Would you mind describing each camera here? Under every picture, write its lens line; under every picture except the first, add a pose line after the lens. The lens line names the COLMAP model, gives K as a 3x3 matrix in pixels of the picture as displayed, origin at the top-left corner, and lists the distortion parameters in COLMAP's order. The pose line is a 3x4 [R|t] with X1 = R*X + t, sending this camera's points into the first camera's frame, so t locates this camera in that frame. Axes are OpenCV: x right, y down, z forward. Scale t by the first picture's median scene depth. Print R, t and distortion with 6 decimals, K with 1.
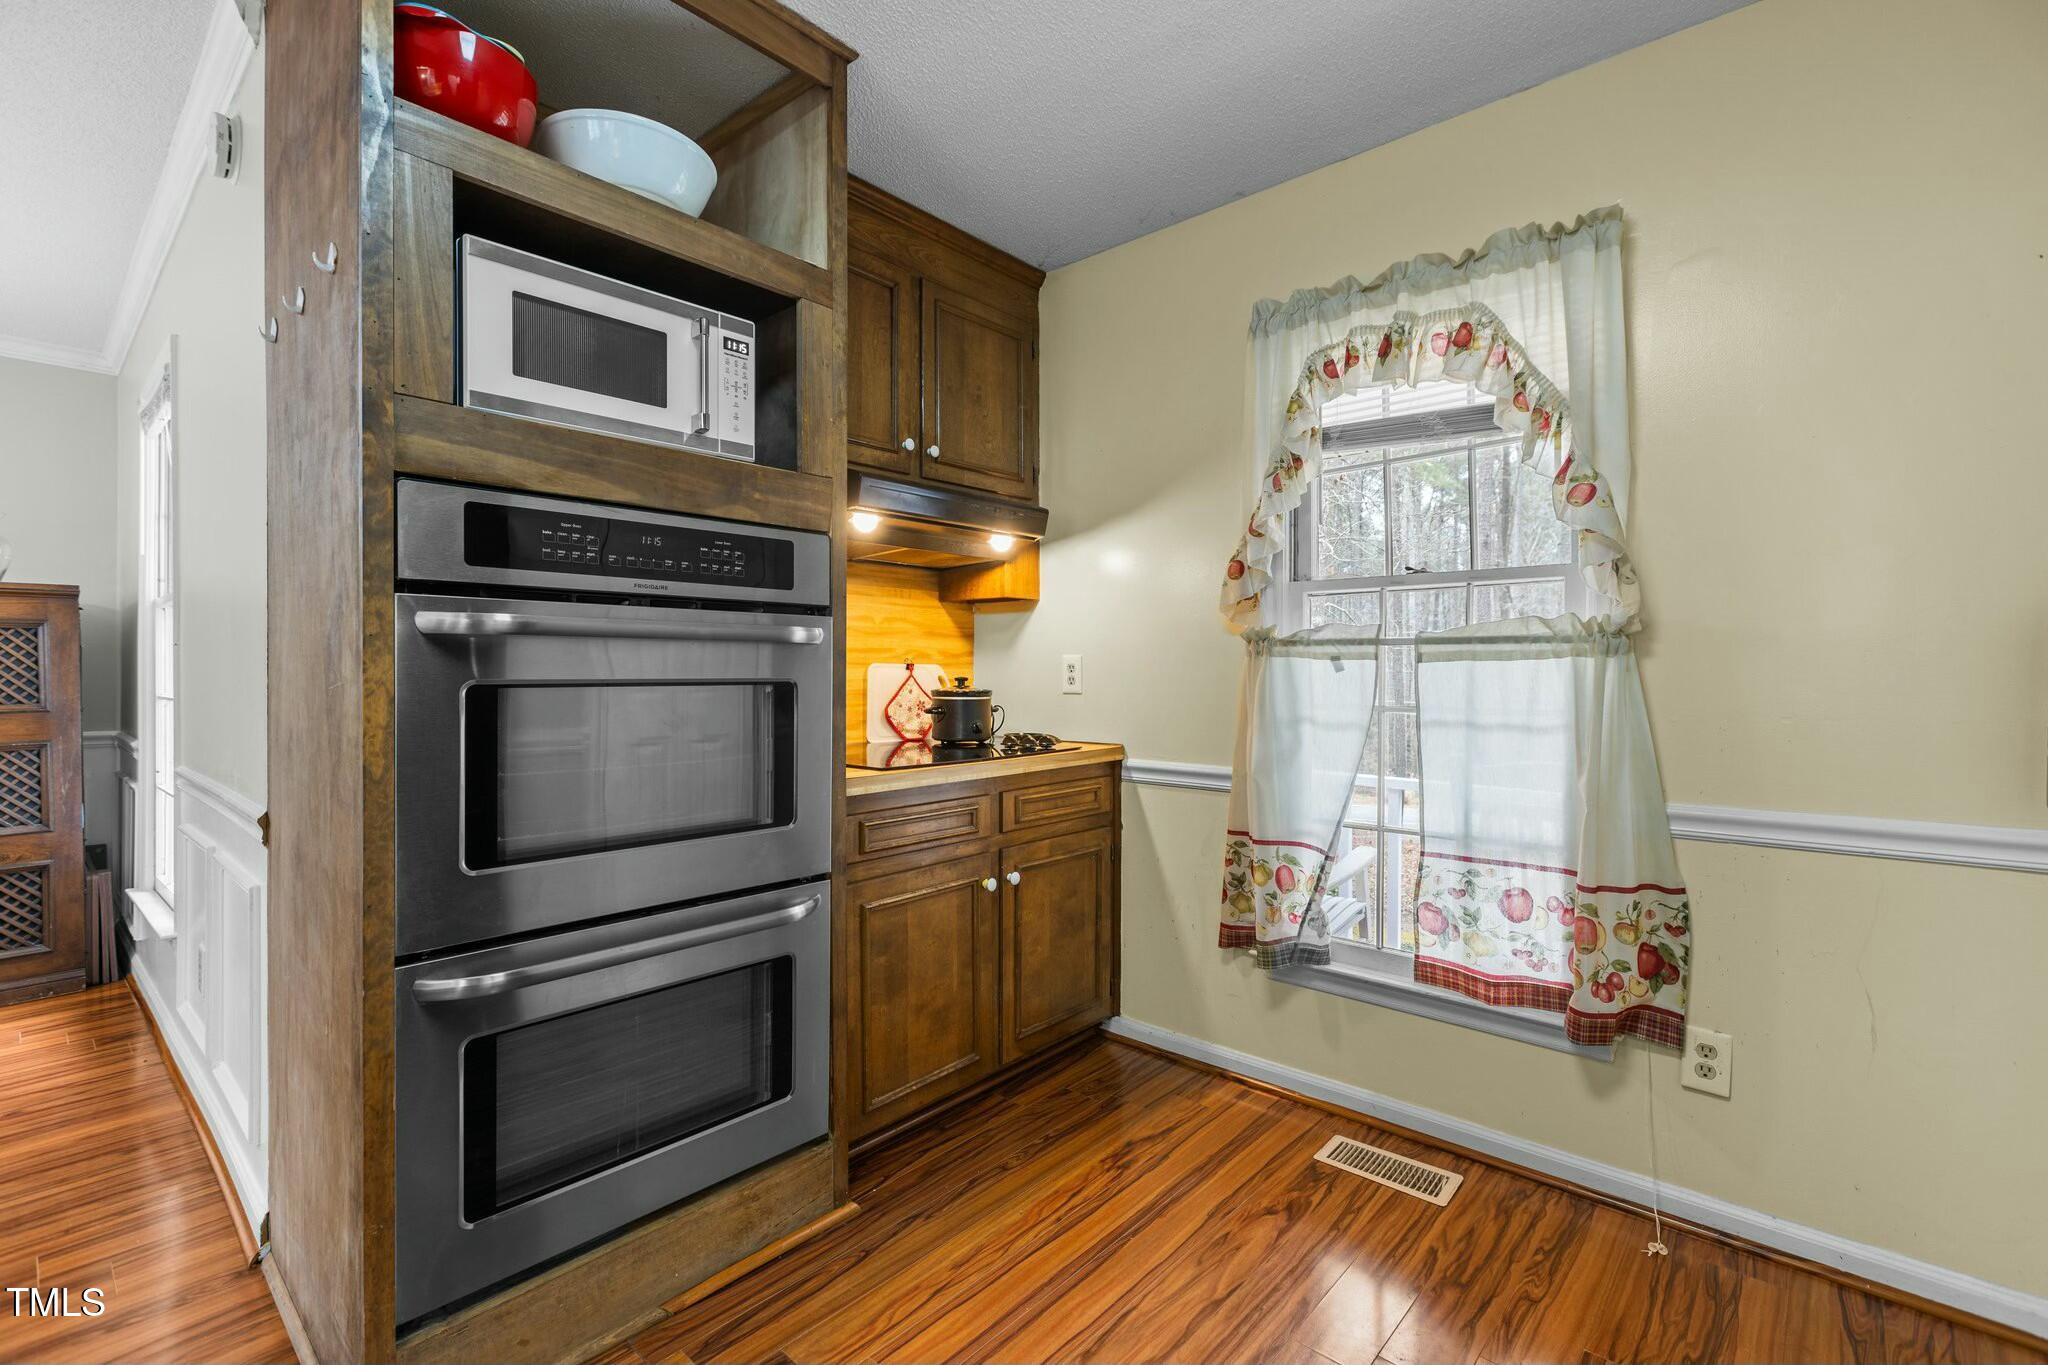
lens RADIAL K [[905.0, 0, 1021.7], [0, 905.0, 669.2], [0, 0, 1]] dist [-0.001119, 0.000270]
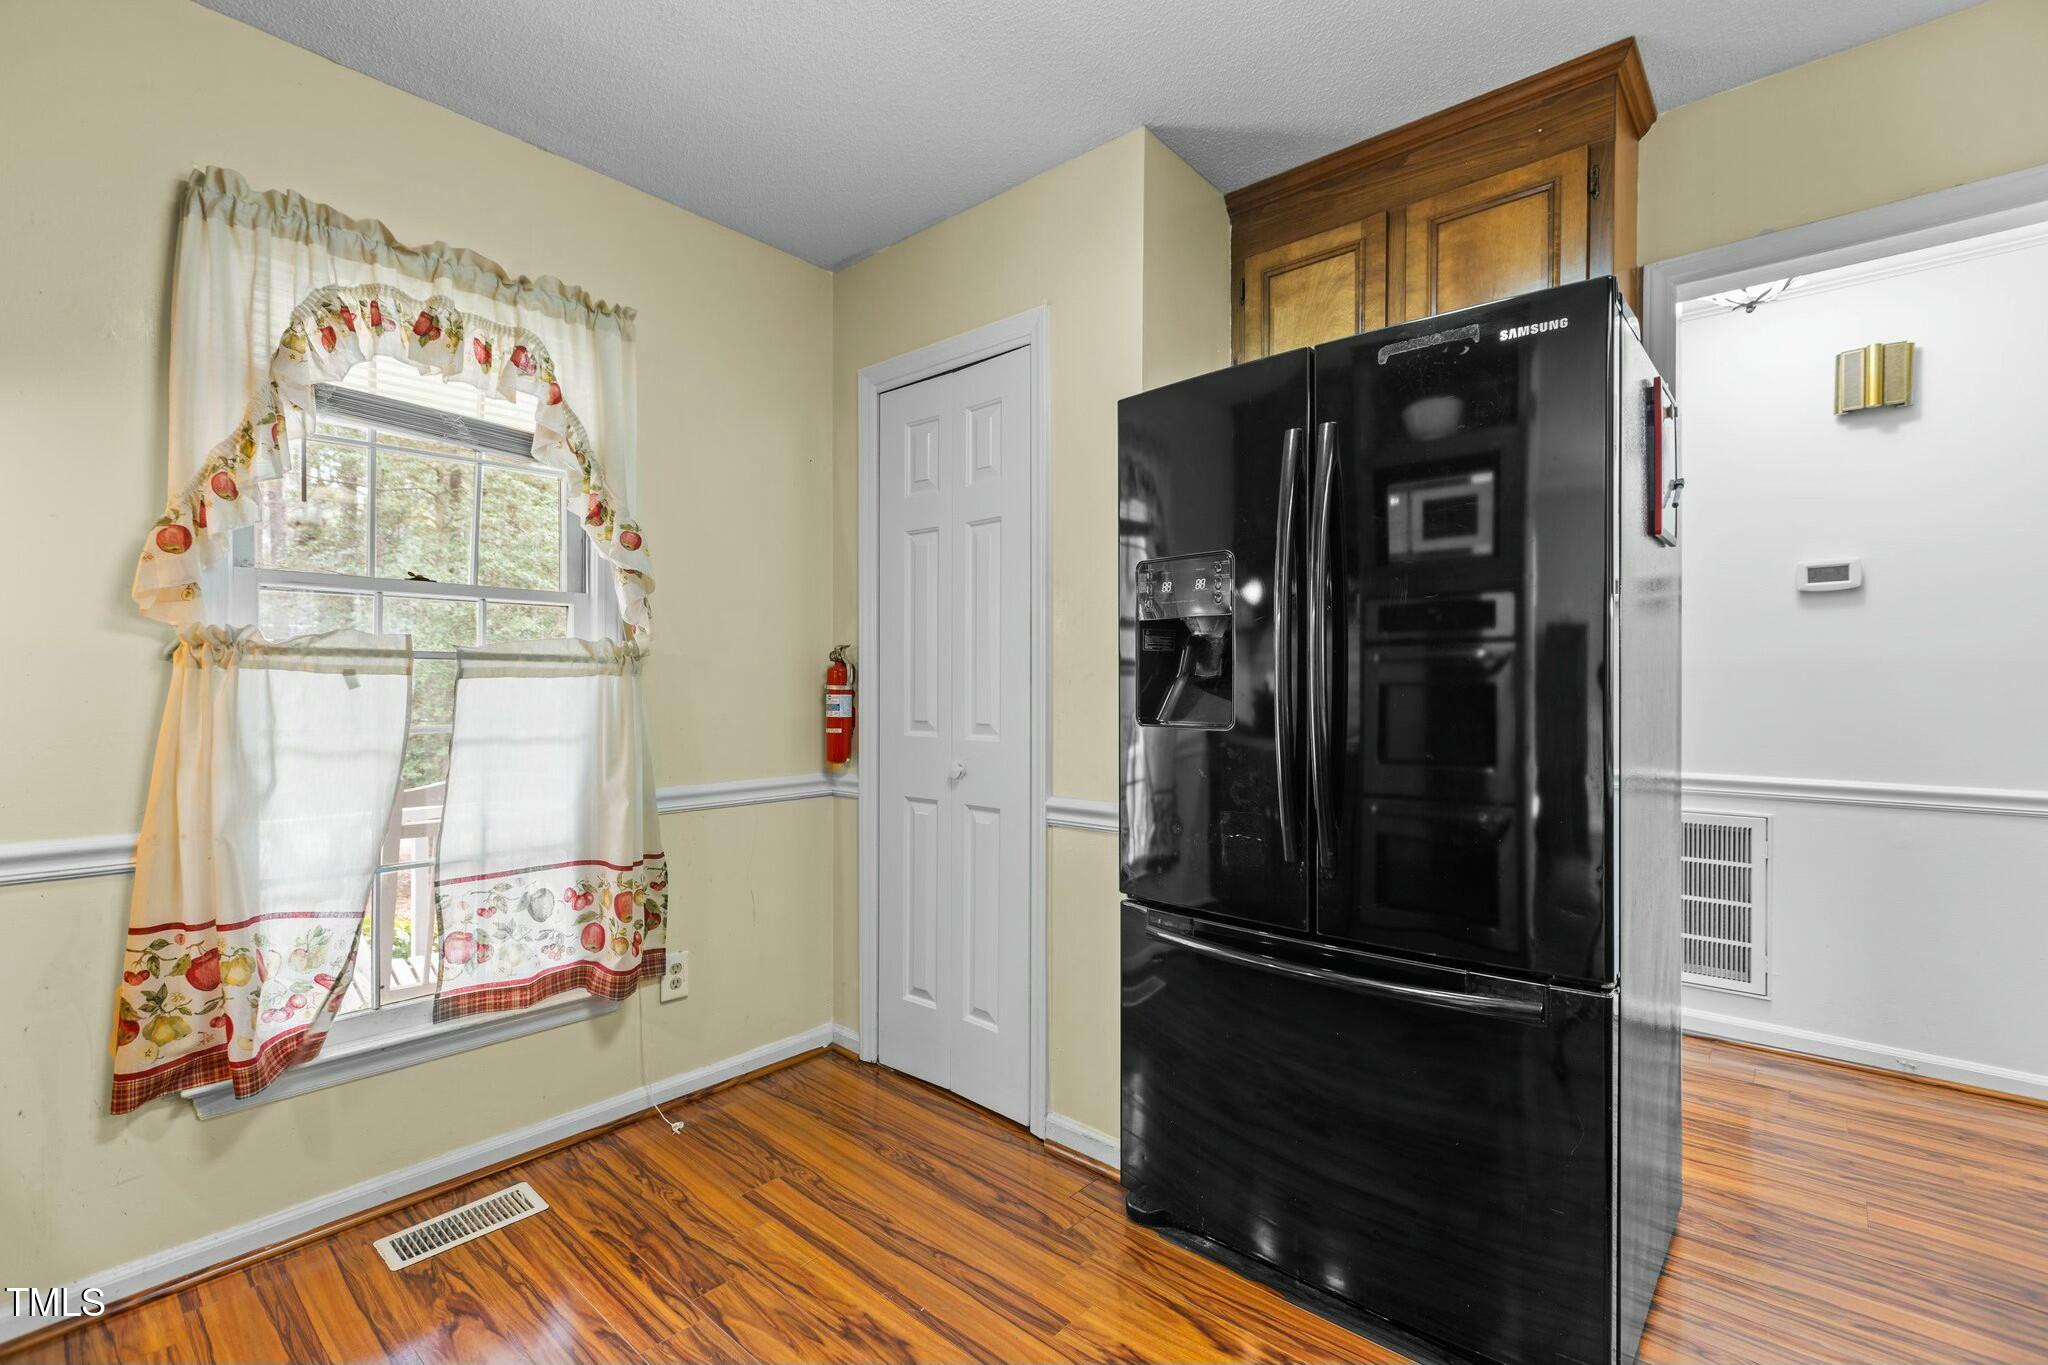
lens RADIAL K [[910.4, 0, 1024.0], [0, 910.4, 682.5], [0, 0, 1]] dist [0.002886, -0.000028]
pose [[-0.013707, 0.003679, 0.999899, -0.524395], [-0.003083, 0.999988, -0.003721, -0.001454], [-0.999901, -0.003133, -0.013695, 0.428406]]
